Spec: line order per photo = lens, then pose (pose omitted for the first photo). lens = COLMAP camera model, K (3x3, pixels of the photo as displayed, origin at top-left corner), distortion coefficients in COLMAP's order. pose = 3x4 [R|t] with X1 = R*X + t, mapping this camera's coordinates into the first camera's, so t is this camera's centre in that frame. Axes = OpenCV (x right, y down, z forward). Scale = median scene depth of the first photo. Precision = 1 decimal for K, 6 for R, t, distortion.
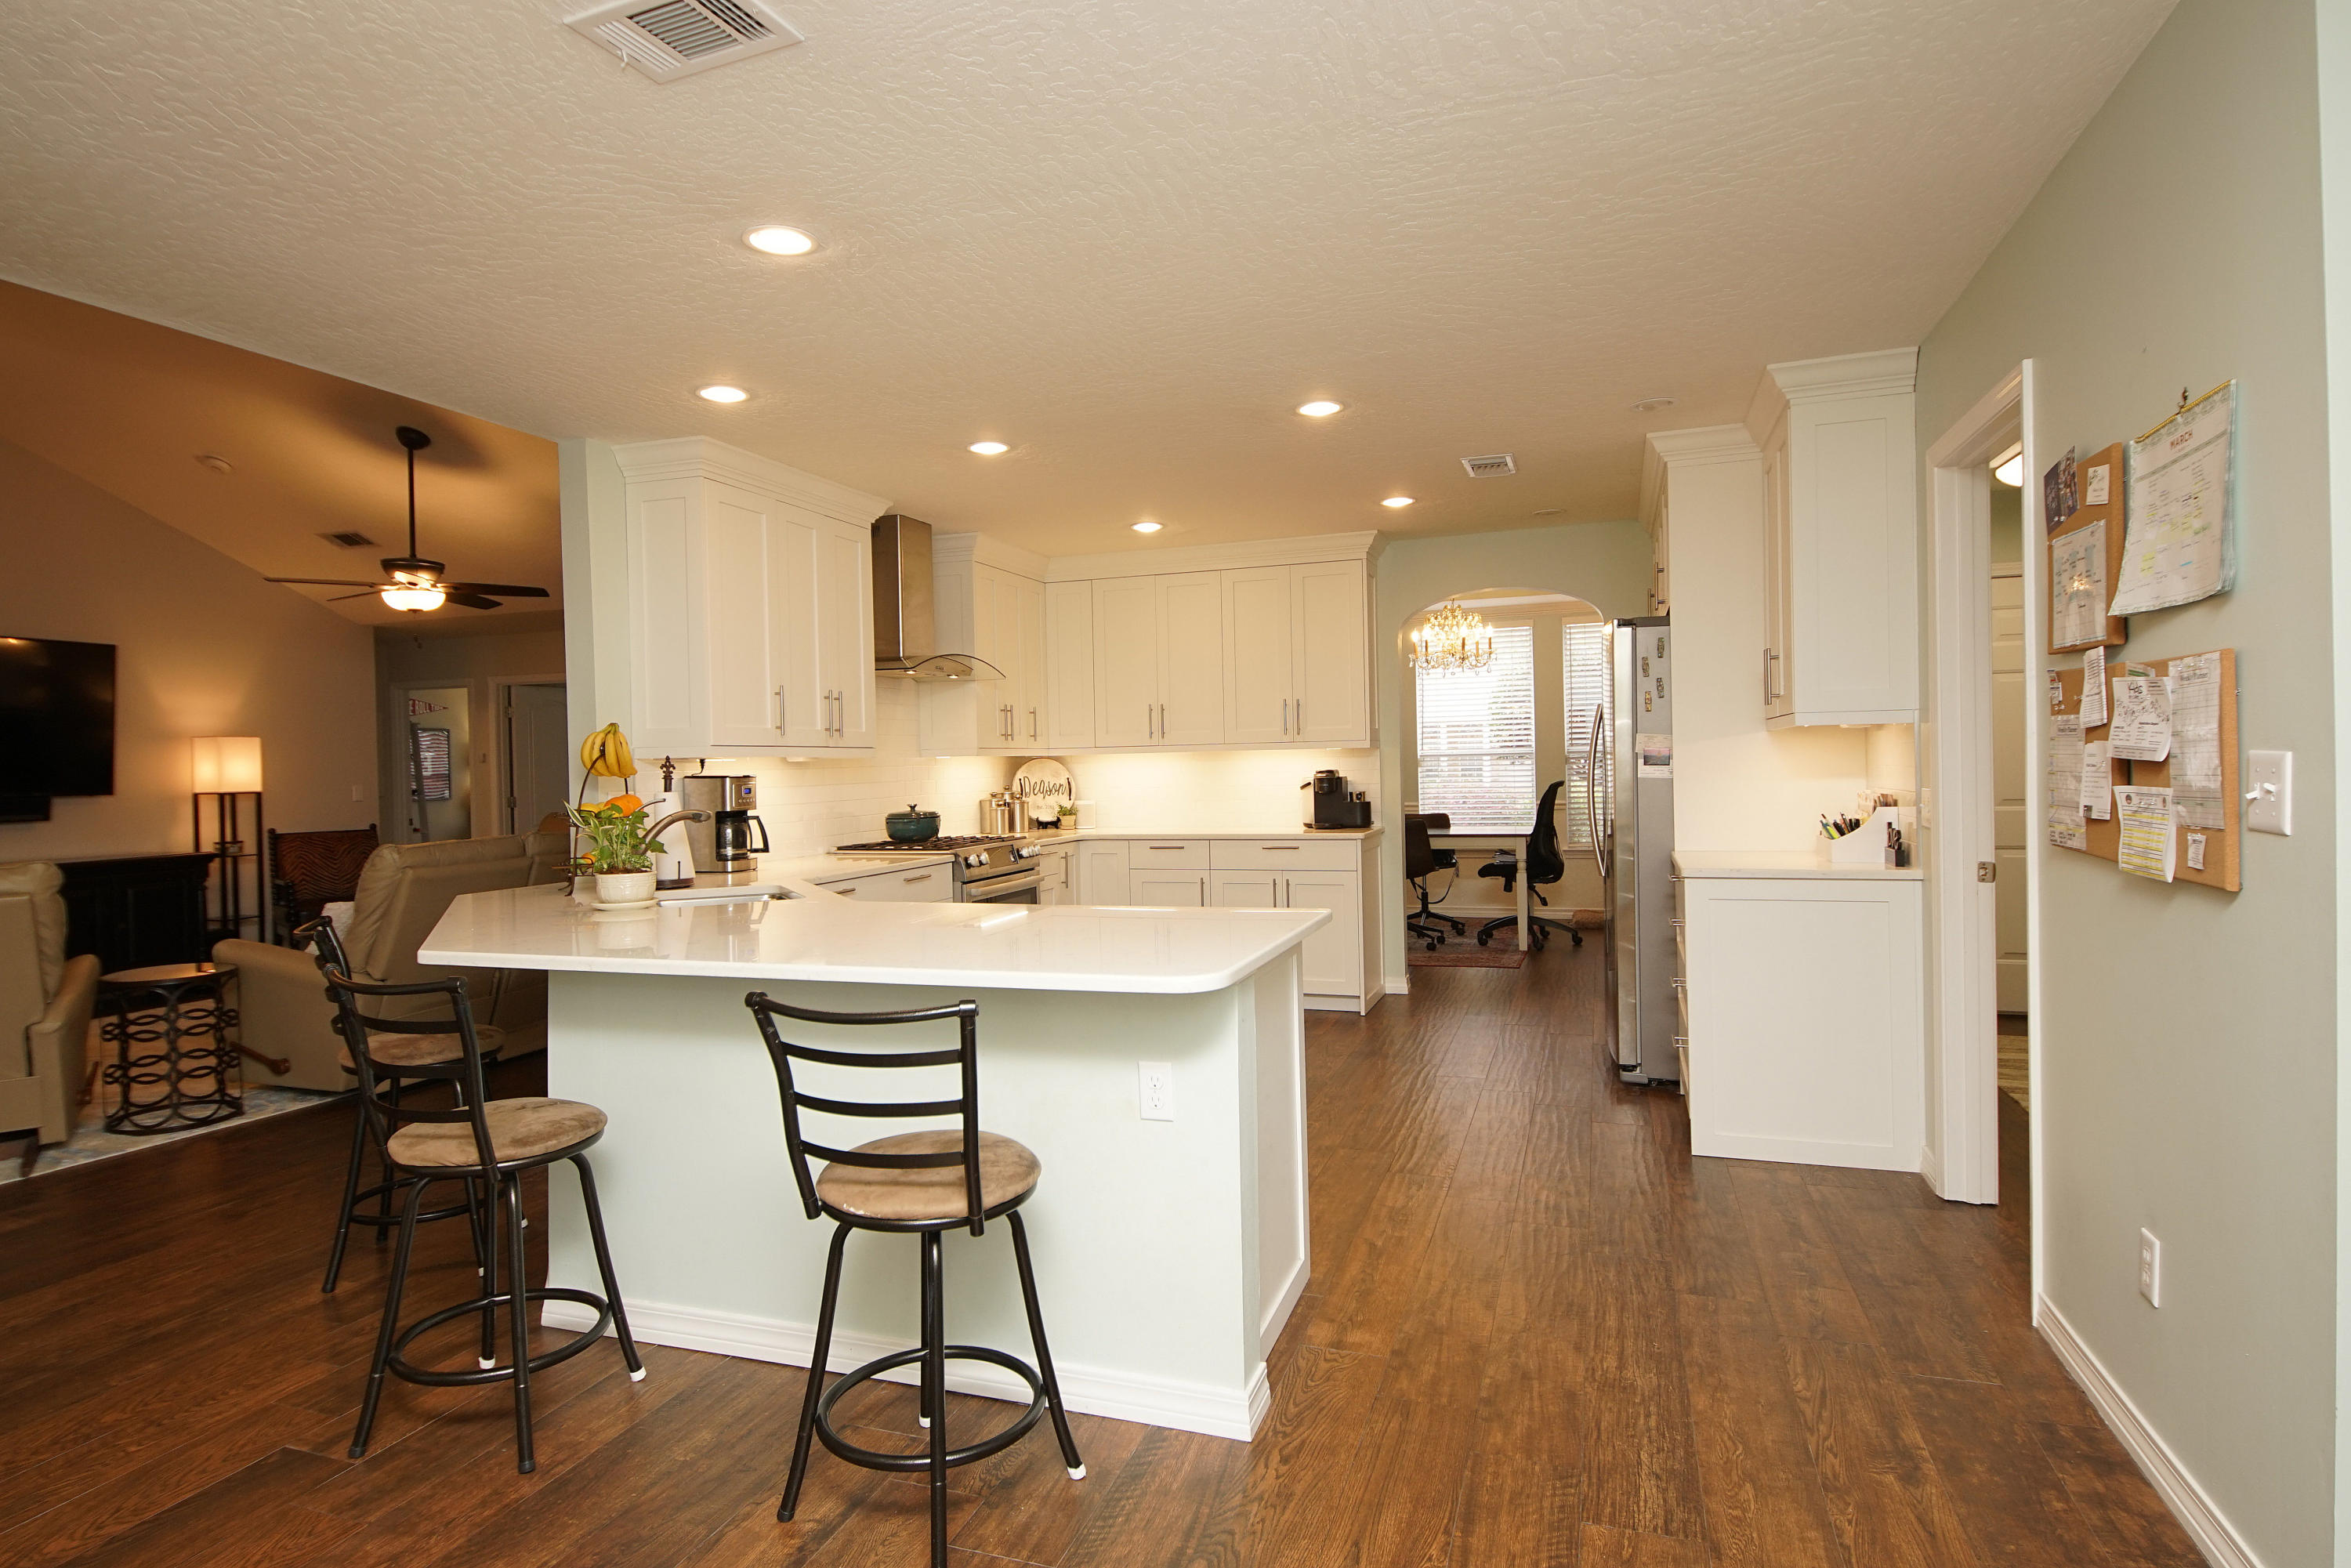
lens RADIAL K [[1260.6, 0, 1155.2], [0, 1260.6, 771.3], [0, 0, 1]] dist [0.032371, -0.028418]
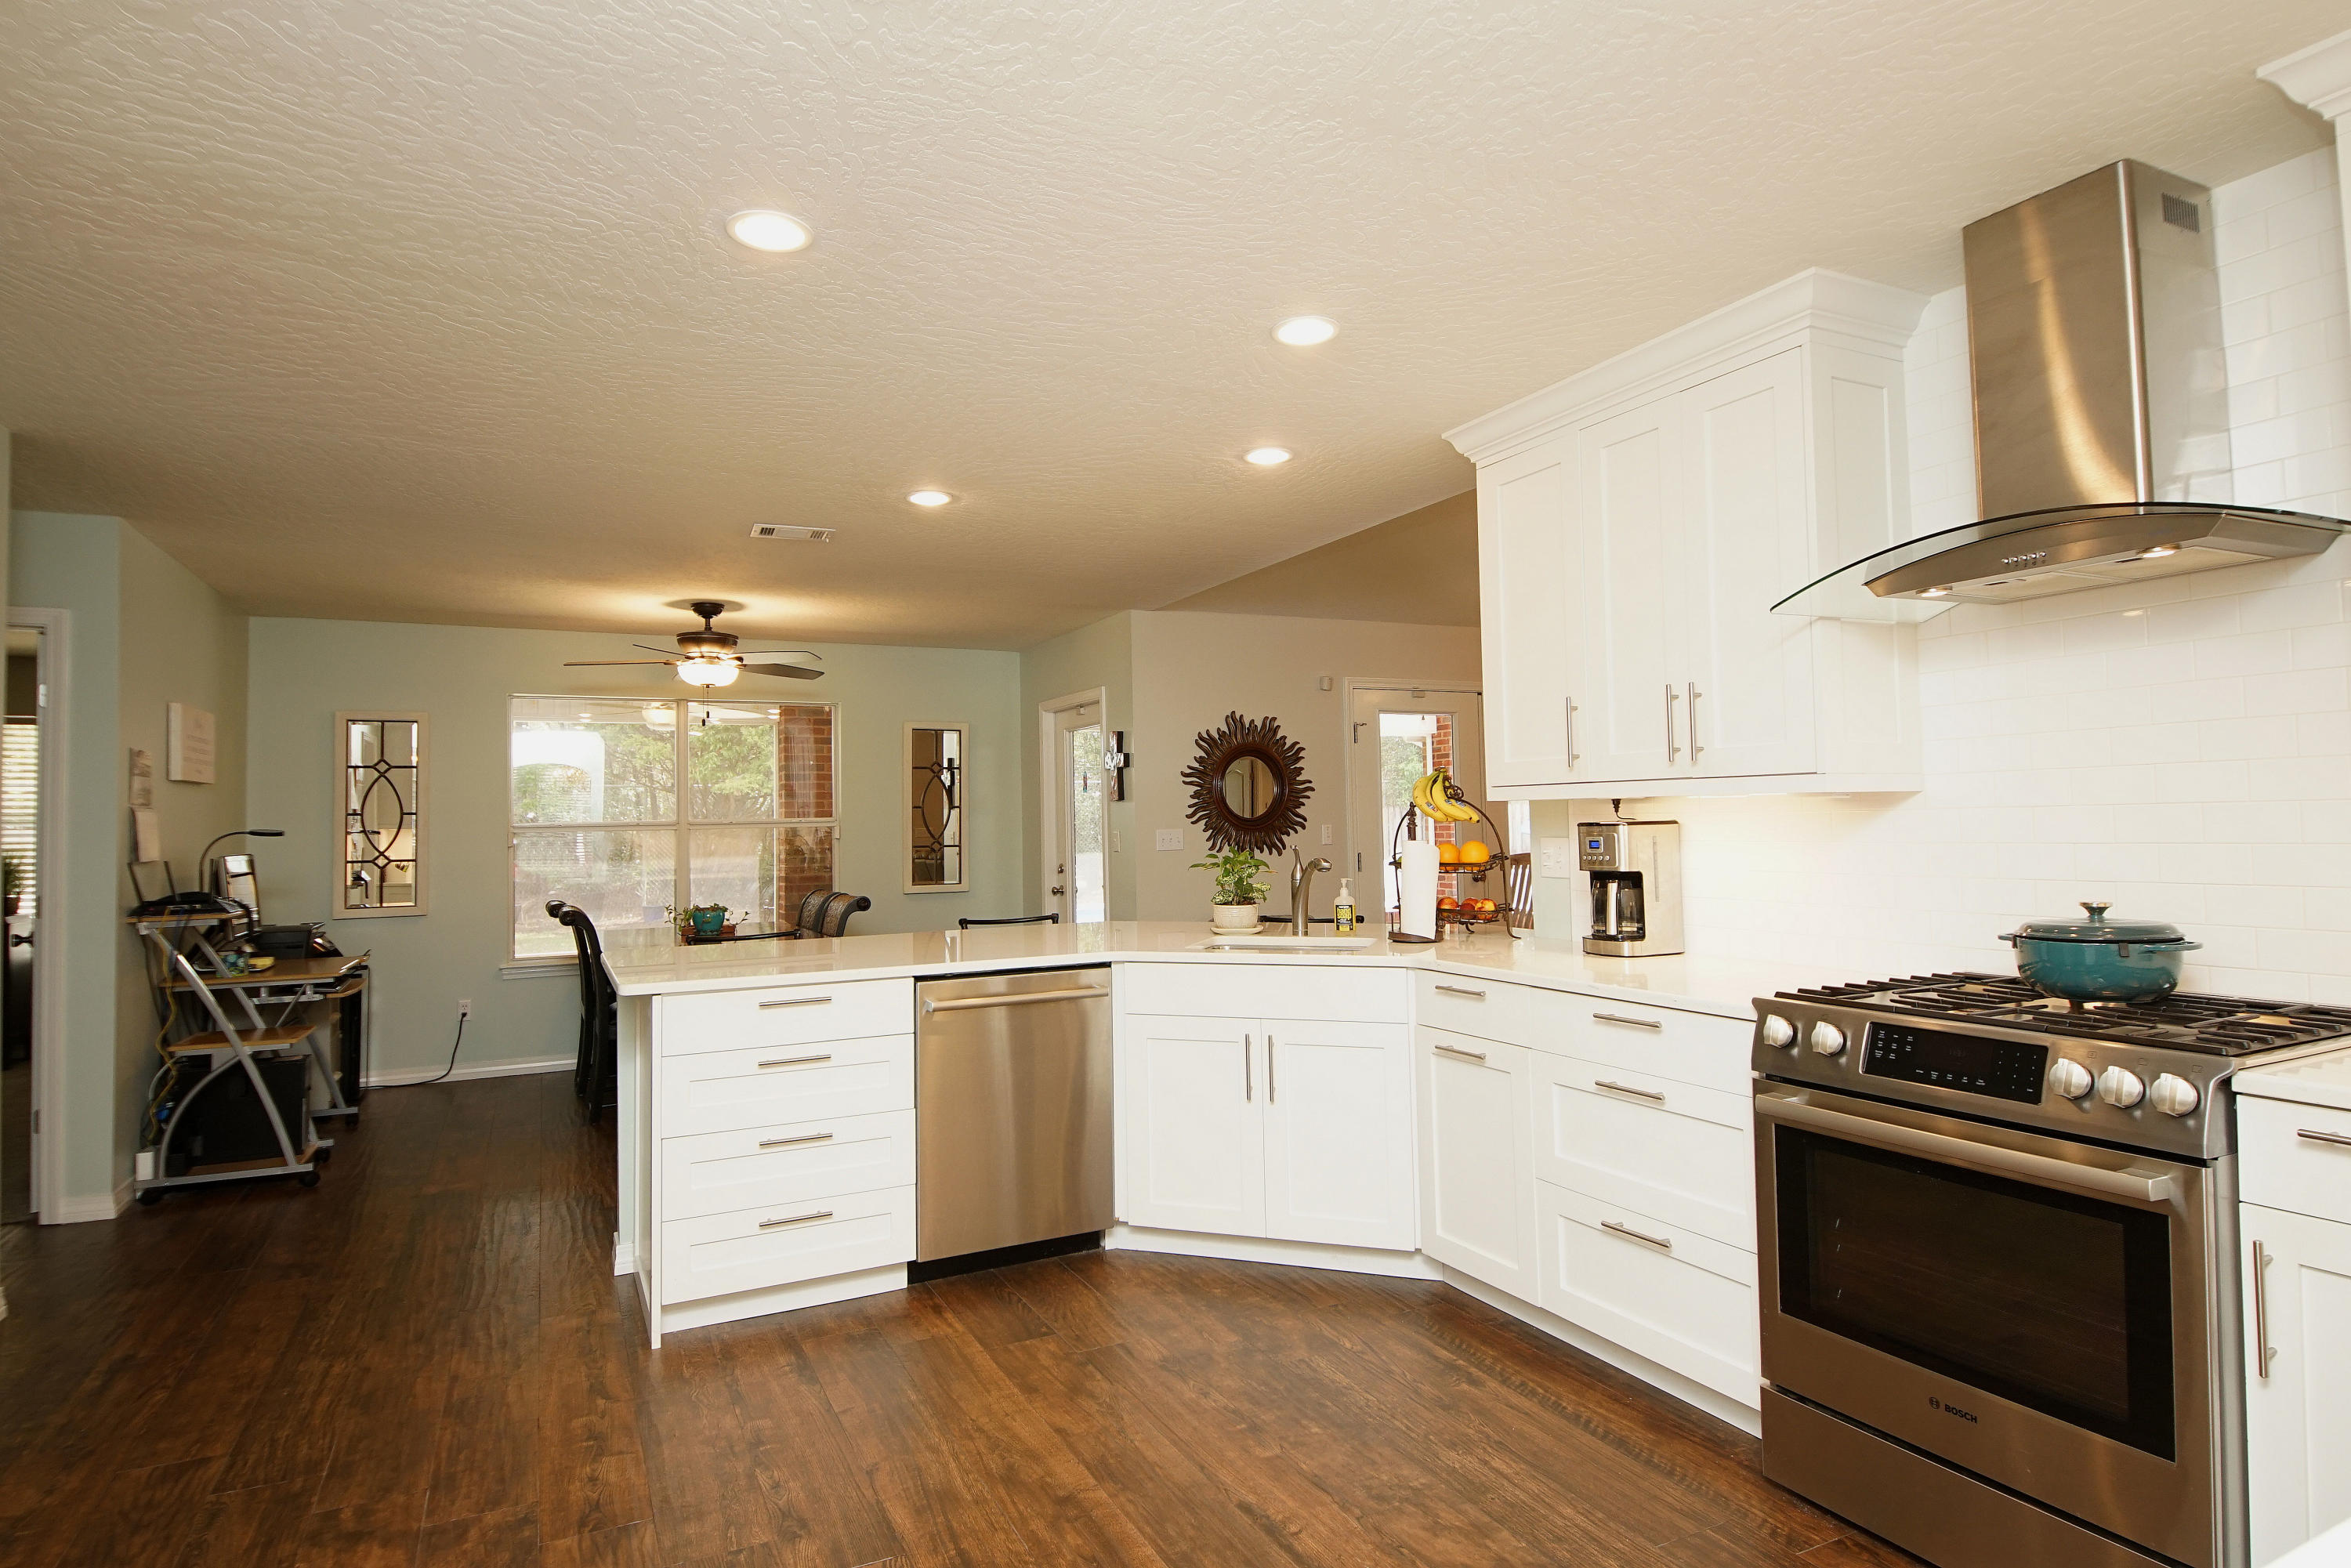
lens RADIAL K [[1260.6, 0, 1155.2], [0, 1260.6, 771.3], [0, 0, 1]] dist [0.032371, -0.028418]
pose [[-0.704599, 0.008823, -0.709551, 0.261569], [0.030406, 0.999380, -0.017767, -0.015019], [0.708954, -0.034093, -0.704430, 0.949967]]
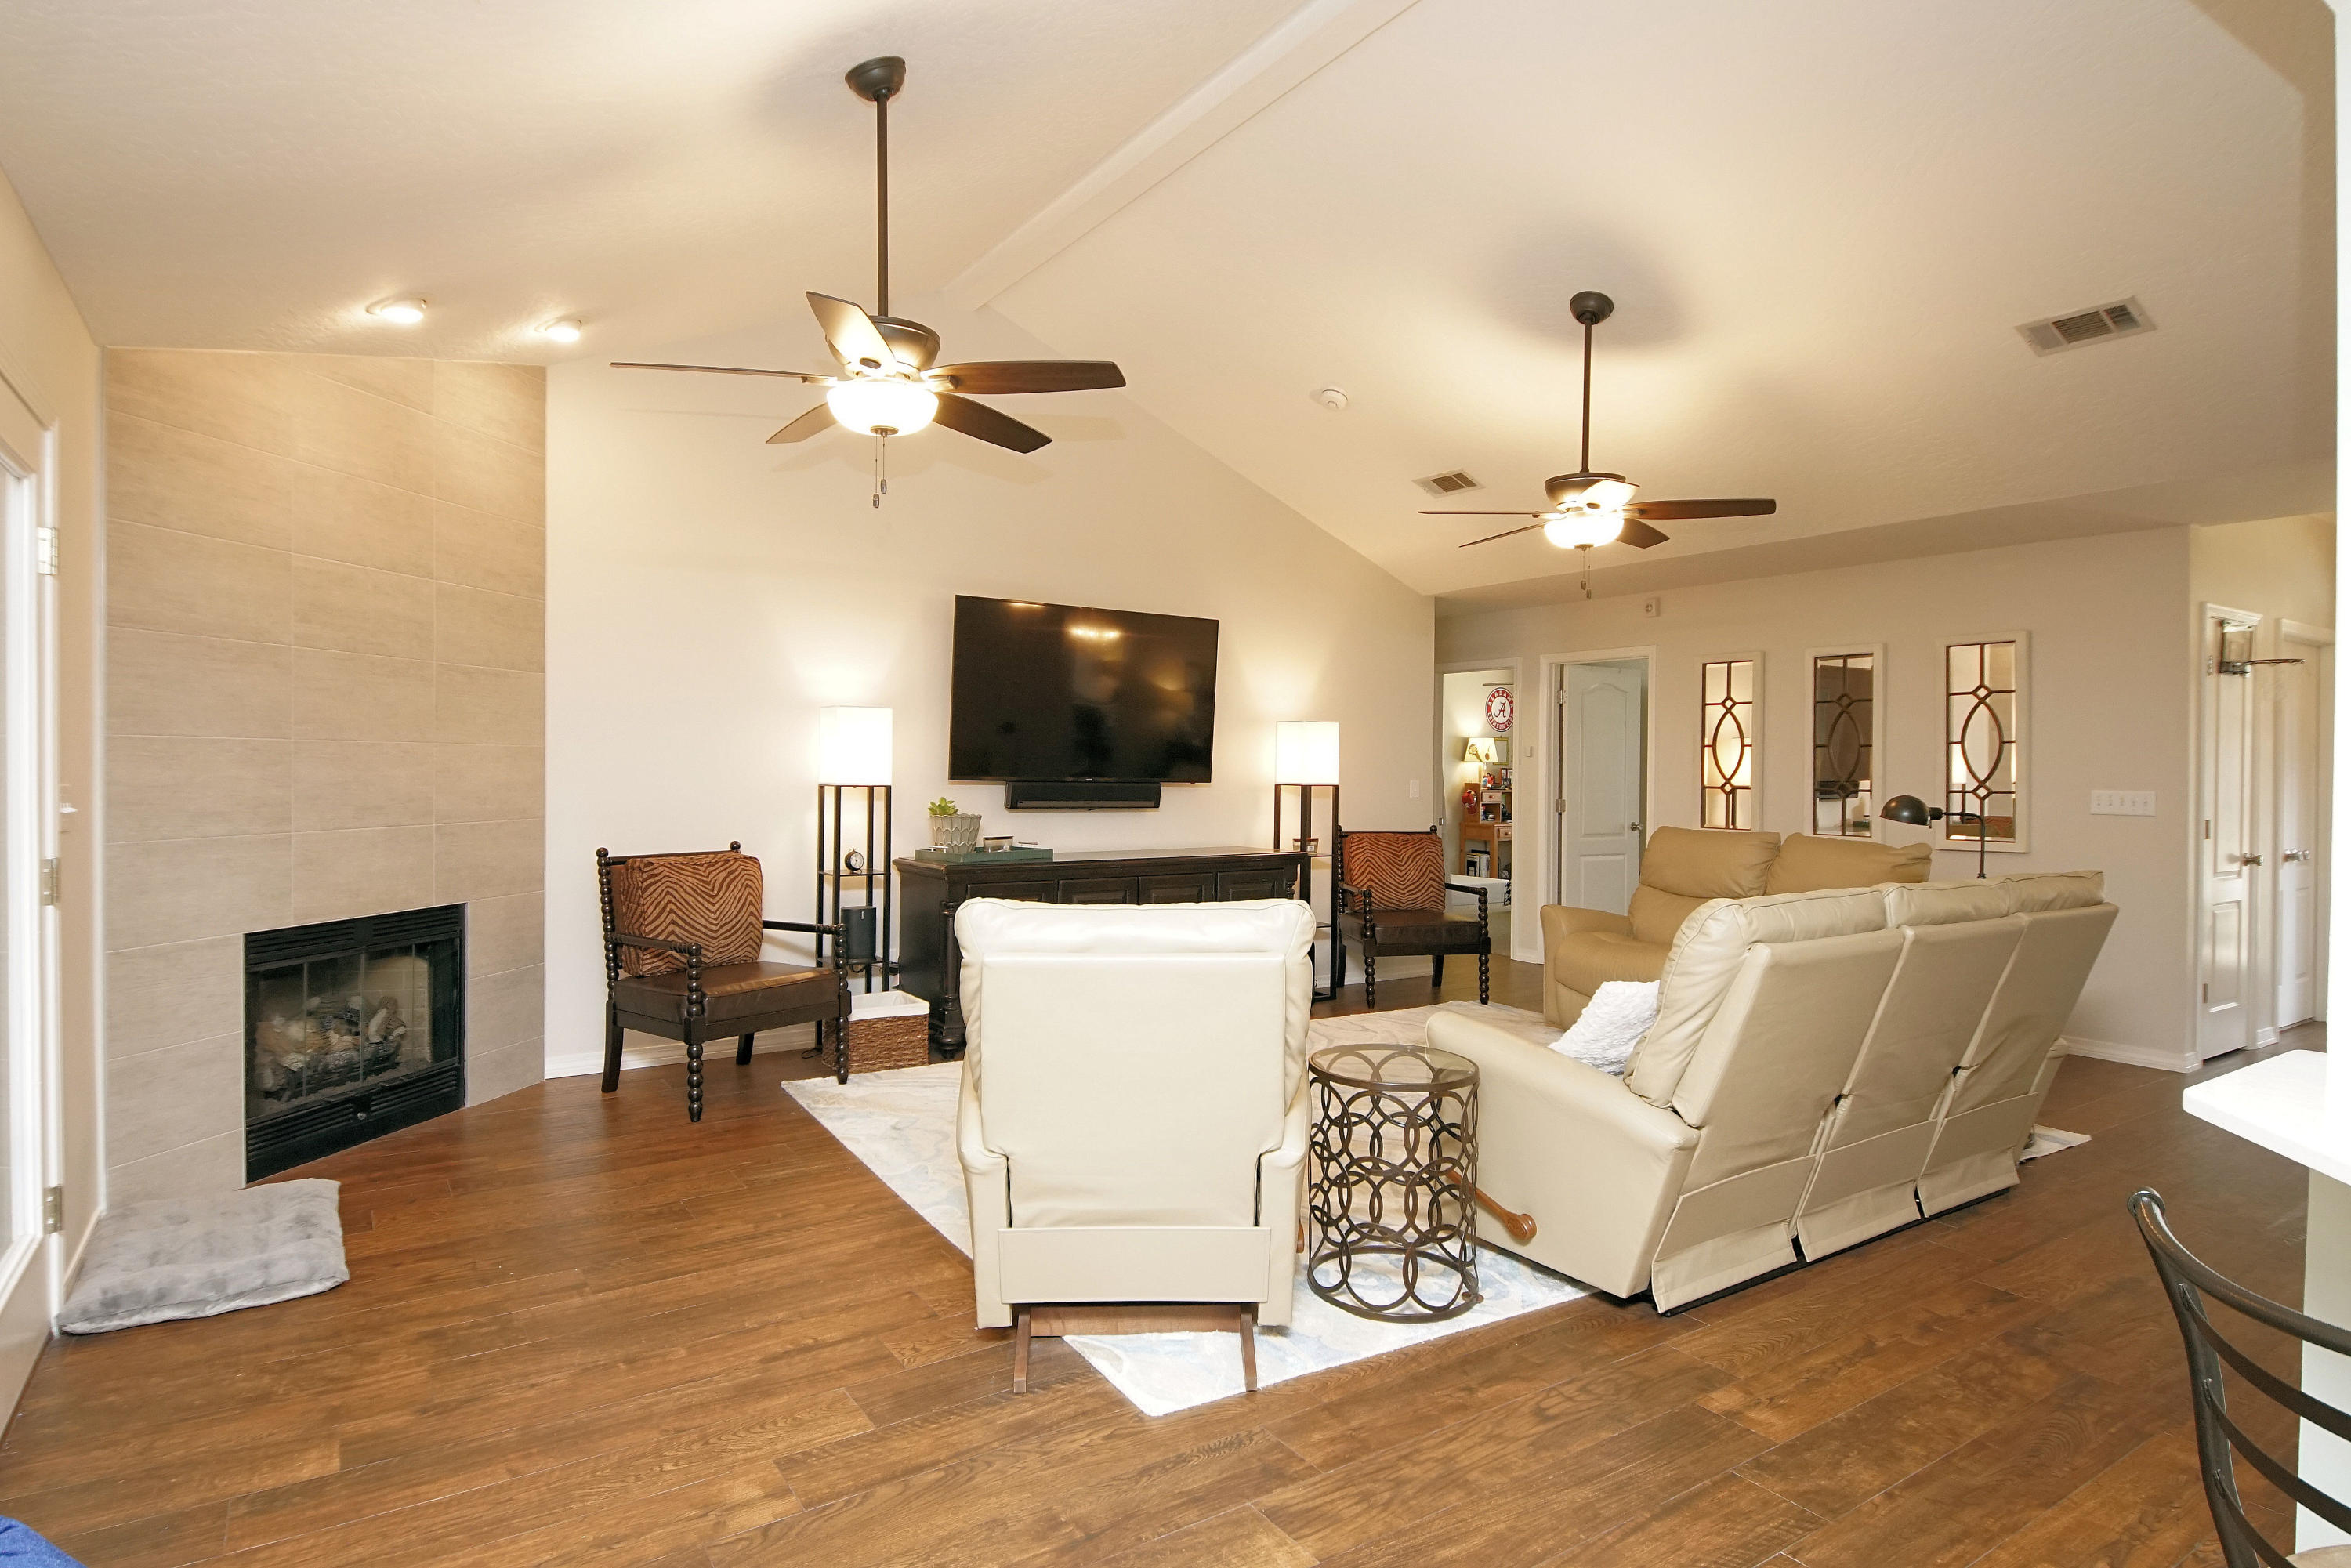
lens RADIAL K [[1274.0, 0, 1167.2], [0, 1274.0, 774.0], [0, 0, 1]] dist [-0.005284, -0.001221]
pose [[0.799260, 0.033197, -0.600068, -0.342837], [-0.031262, 0.999418, 0.013650, 0.000597], [0.600172, 0.007850, 0.799833, 0.286145]]
